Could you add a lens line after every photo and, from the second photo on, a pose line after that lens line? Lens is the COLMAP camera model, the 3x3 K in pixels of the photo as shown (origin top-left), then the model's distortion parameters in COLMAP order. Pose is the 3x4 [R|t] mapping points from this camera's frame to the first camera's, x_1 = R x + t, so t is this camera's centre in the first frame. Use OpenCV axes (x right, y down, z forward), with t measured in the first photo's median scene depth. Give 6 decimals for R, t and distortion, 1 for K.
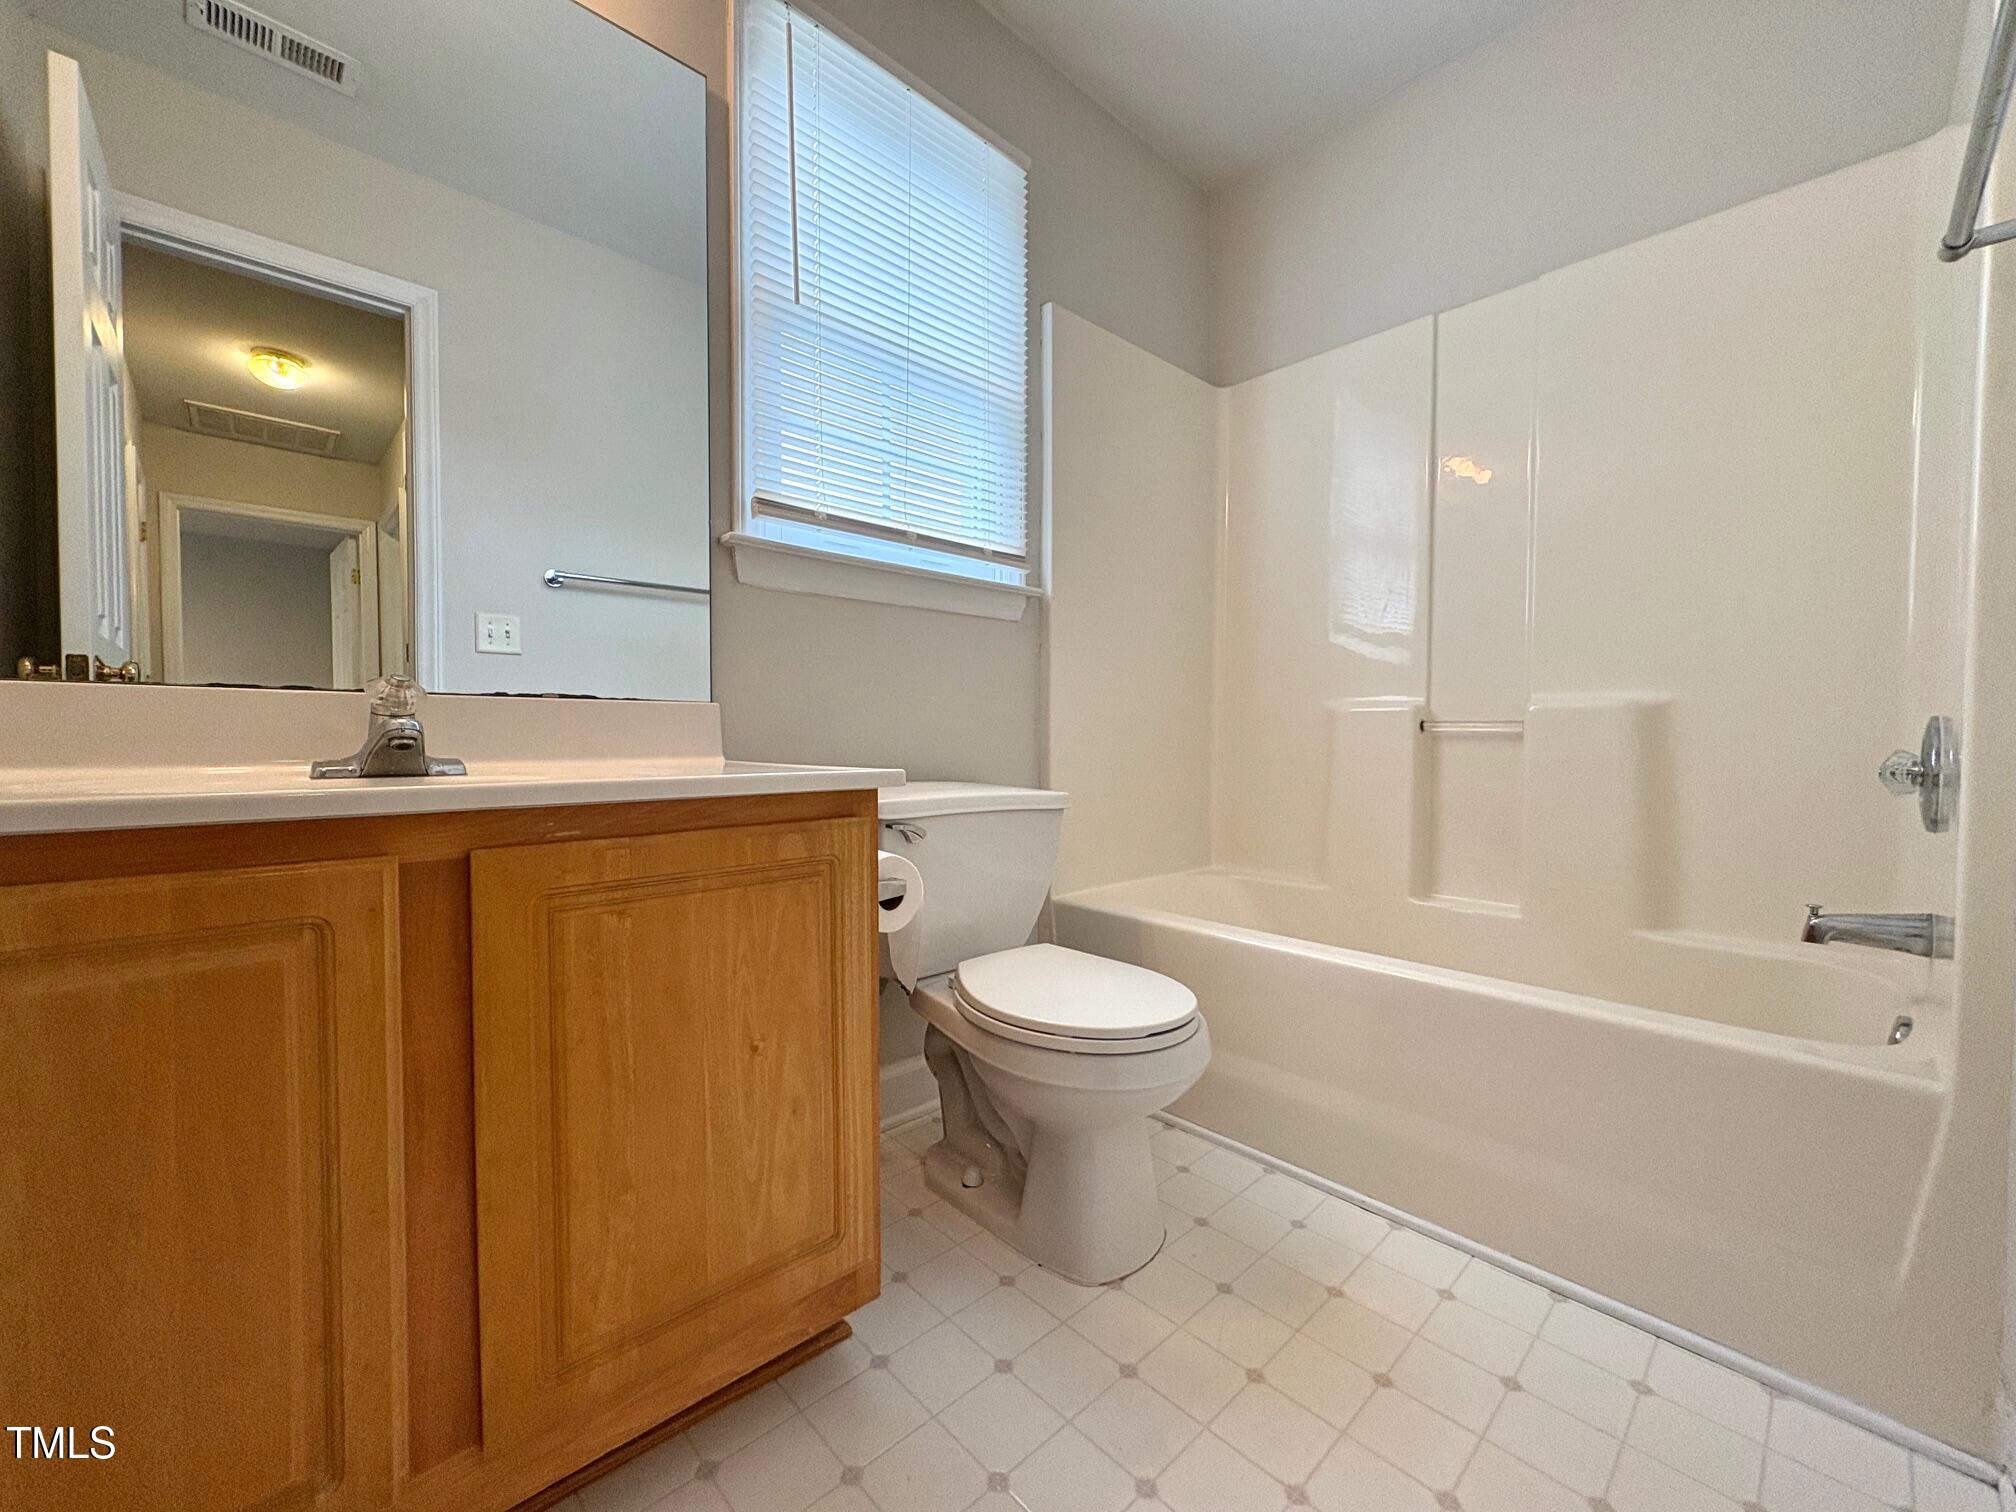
lens RADIAL K [[803.1, 0, 1010.7], [0, 803.1, 755.9], [0, 0, 1]] dist [0.001330, -0.000169]
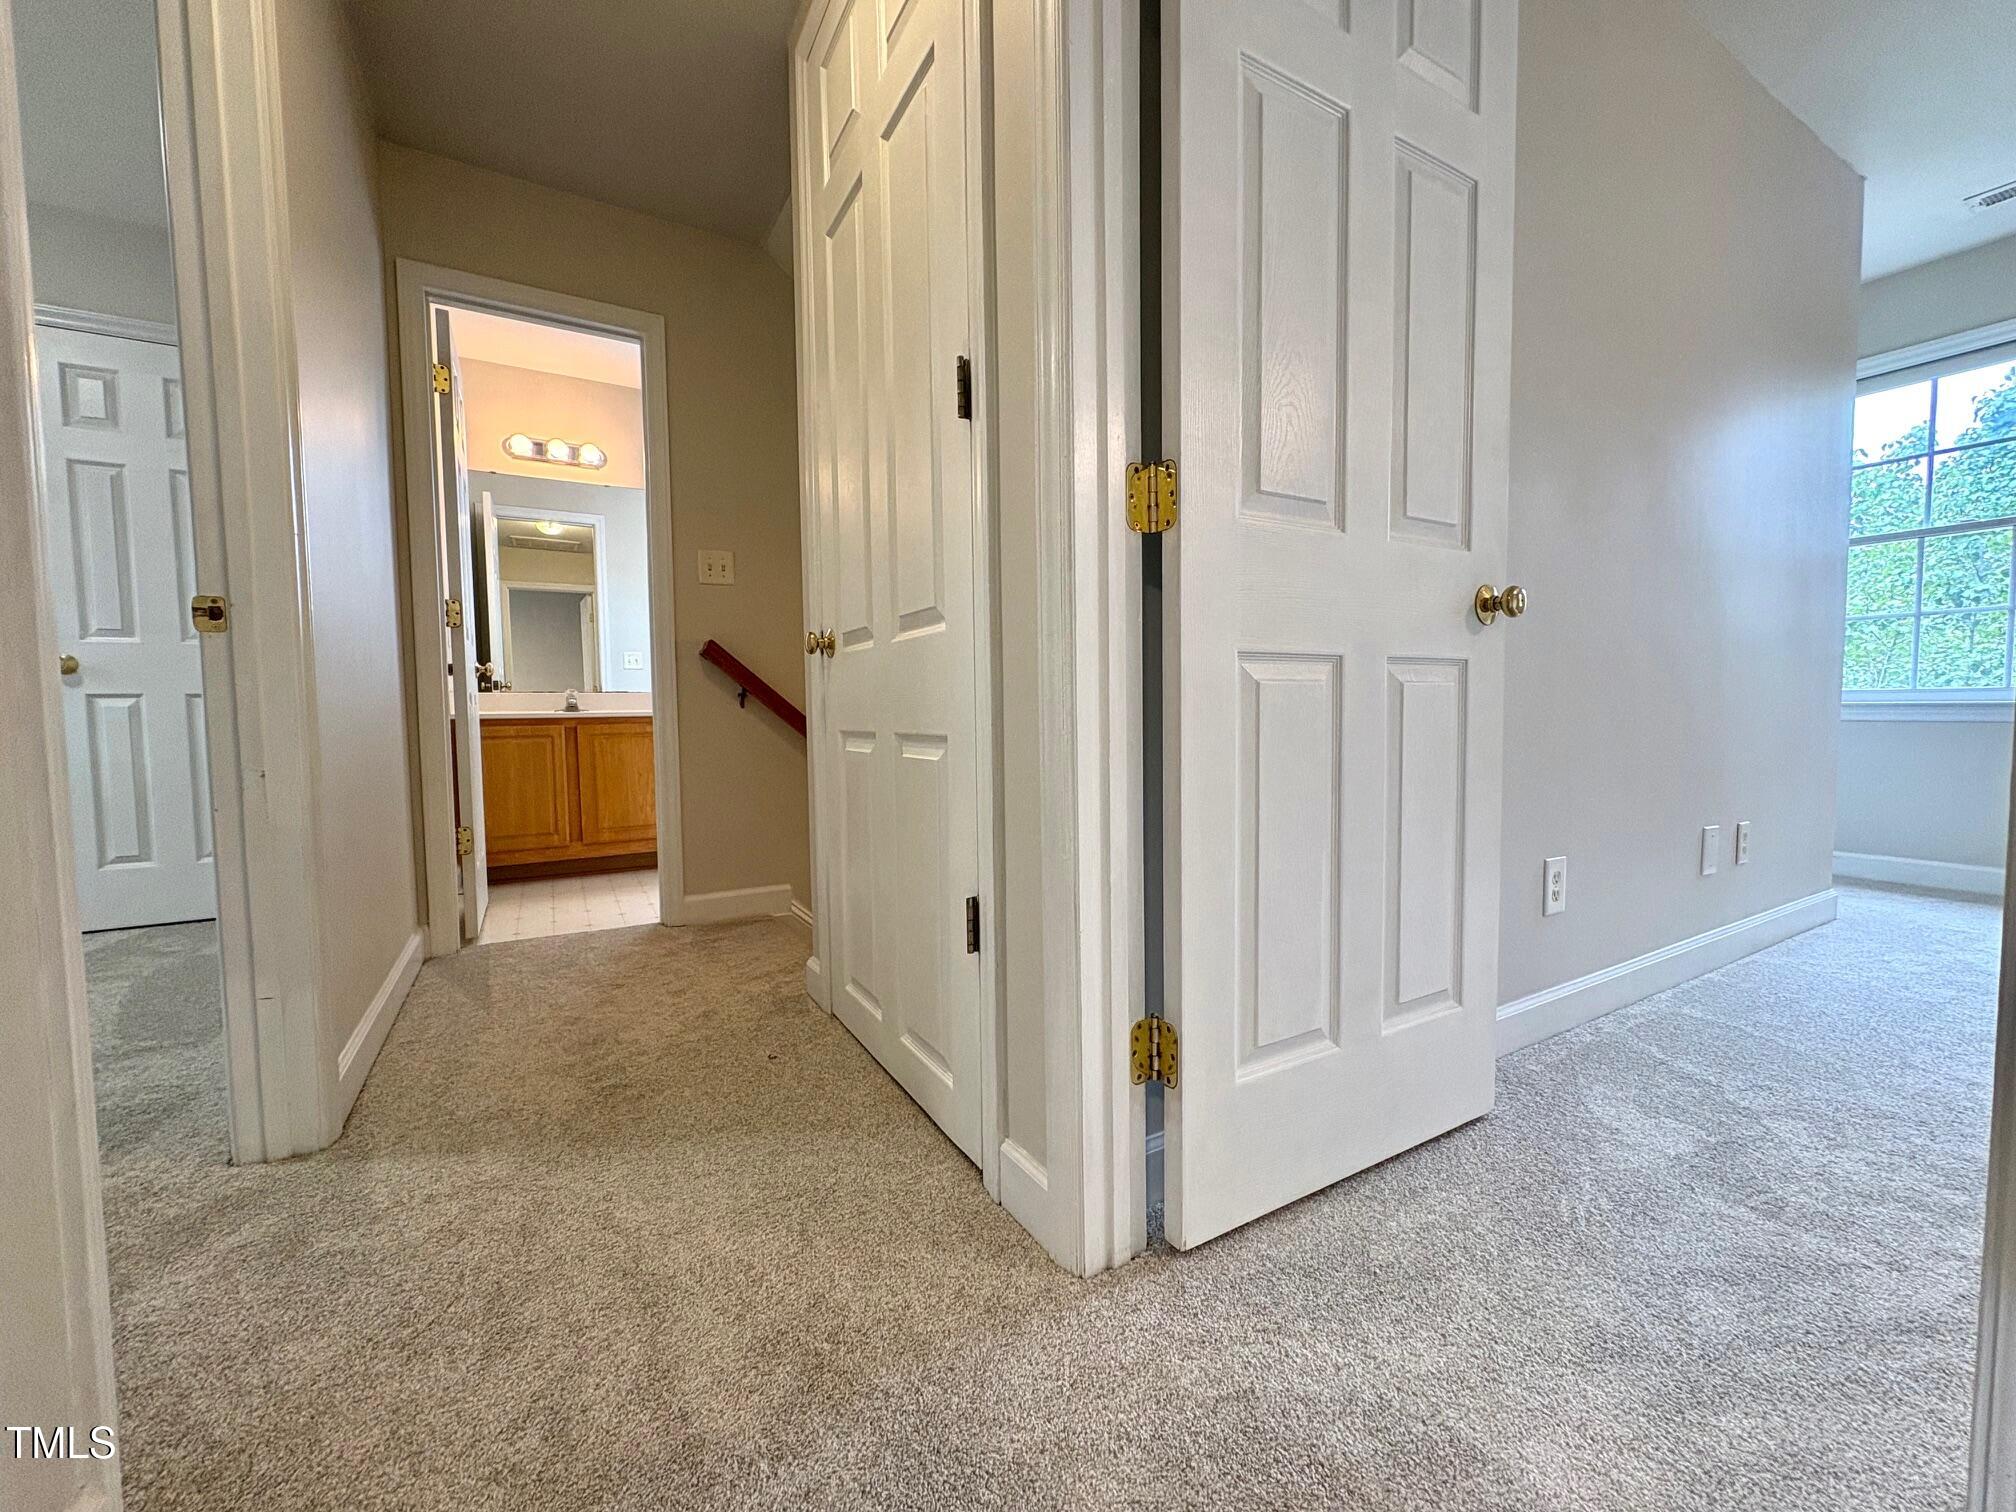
lens RADIAL K [[803.1, 0, 1002.7], [0, 803.1, 752.8], [0, 0, 1]] dist [0.001330, -0.000169]
pose [[0.970880, -0.002259, -0.239554, 2.981730], [0.010511, 0.999394, 0.033177, 0.142110], [0.239334, -0.034729, 0.970316, -3.111752]]
